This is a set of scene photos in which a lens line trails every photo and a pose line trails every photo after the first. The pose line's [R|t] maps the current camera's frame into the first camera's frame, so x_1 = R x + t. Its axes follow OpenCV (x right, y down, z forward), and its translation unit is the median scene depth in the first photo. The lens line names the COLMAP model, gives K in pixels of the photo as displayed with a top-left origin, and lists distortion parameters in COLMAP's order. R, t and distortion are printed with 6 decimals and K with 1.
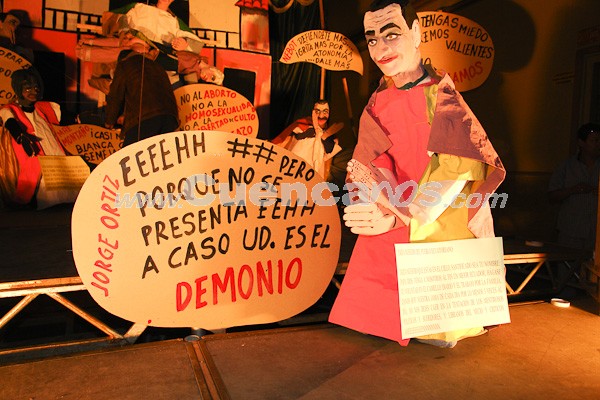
lens RADIAL K [[421.1, 0, 300.0], [0, 421.1, 200.0], [0, 0, 1]] dist [-0.095759, 0.064850]
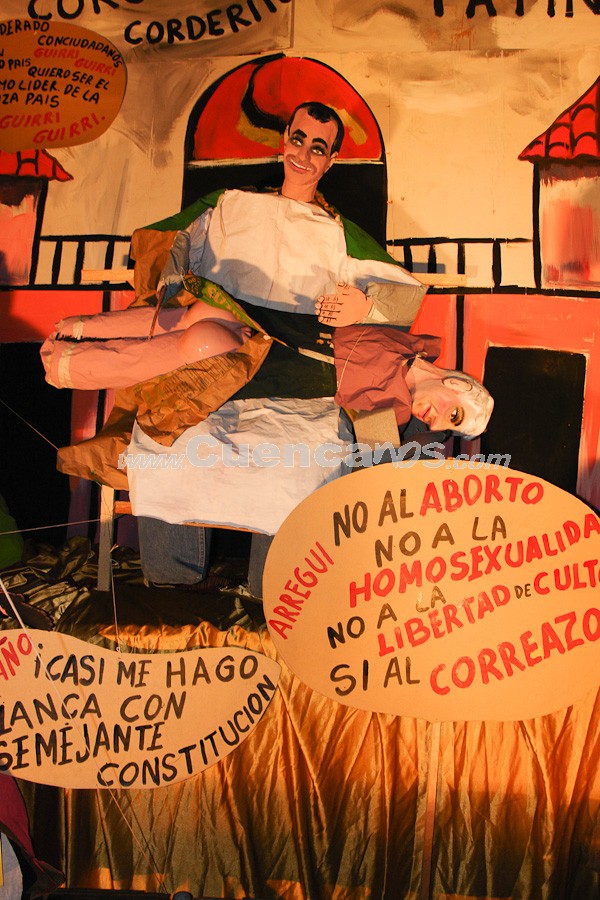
lens RADIAL K [[631.6, 0, 300.0], [0, 631.6, 450.0], [0, 0, 1]] dist [-0.095759, 0.064850]
pose [[0.906189, 0.017116, -0.422527, -0.120327], [-0.031634, 0.999125, -0.027371, -0.248682], [0.421688, 0.038170, 0.905937, 0.553784]]
